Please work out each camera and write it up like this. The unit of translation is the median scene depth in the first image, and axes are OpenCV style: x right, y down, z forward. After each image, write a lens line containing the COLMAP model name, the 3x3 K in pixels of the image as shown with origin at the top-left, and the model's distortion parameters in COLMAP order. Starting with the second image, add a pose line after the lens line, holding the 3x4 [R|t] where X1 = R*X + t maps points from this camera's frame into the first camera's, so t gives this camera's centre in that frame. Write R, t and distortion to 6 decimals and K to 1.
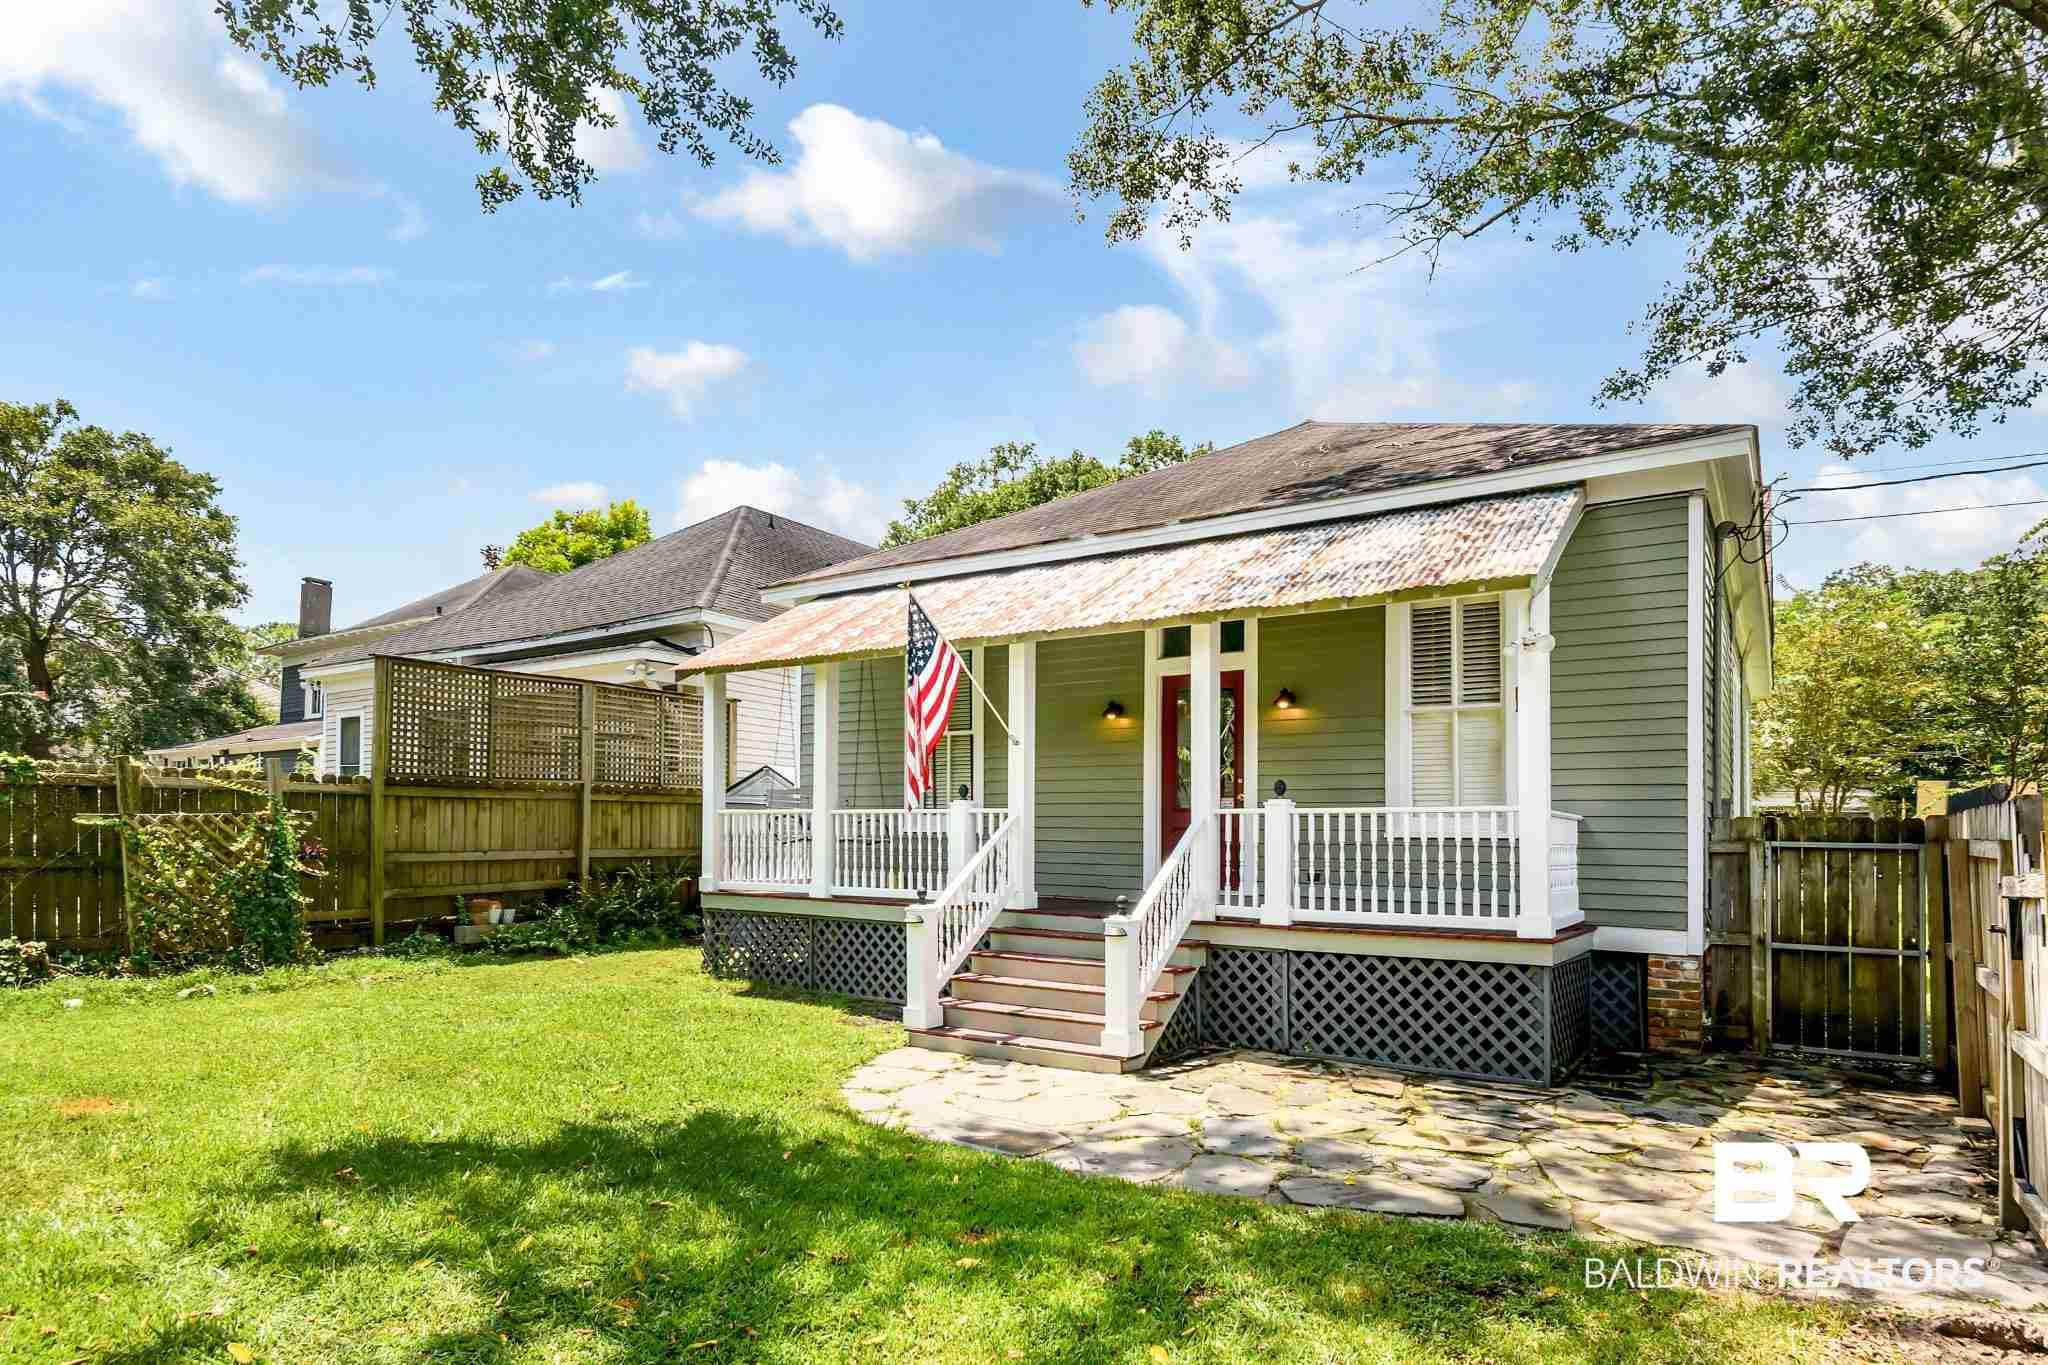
lens RADIAL K [[1071.1, 0, 1018.4], [0, 1071.1, 617.5], [0, 0, 1]] dist [-0.000561, -0.000279]
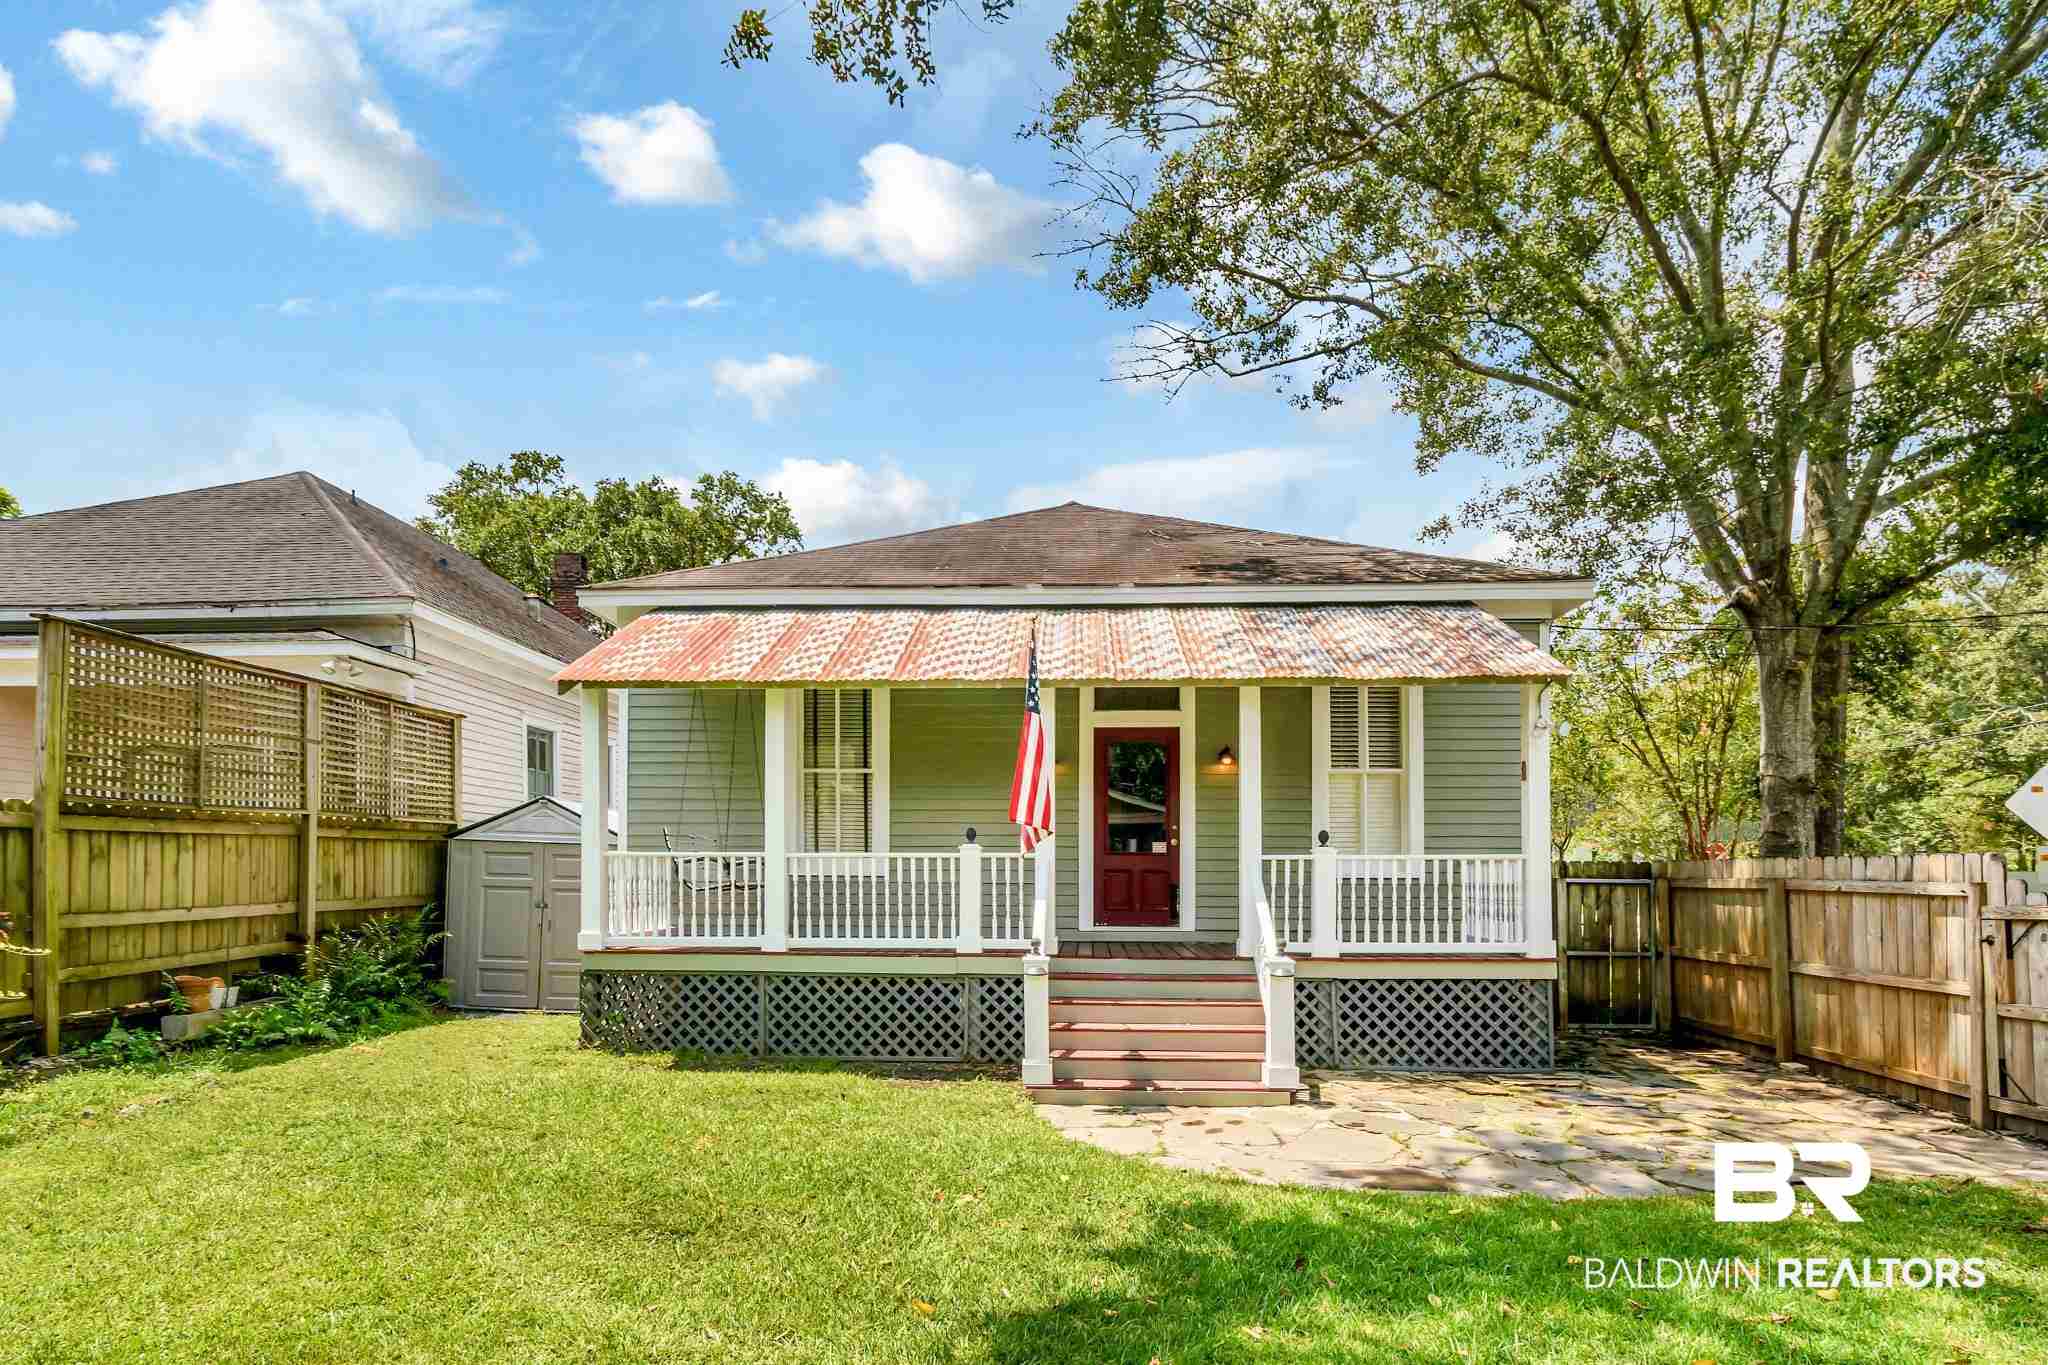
lens RADIAL K [[1003.5, 0, 991.8], [0, 1003.5, 677.4], [0, 0, 1]] dist [-0.001433, 0.000010]
pose [[0.860637, 0.088444, 0.501480, -0.467519], [-0.095315, 0.995375, -0.011972, 0.027889], [-0.500220, -0.037495, 0.865086, 0.197413]]
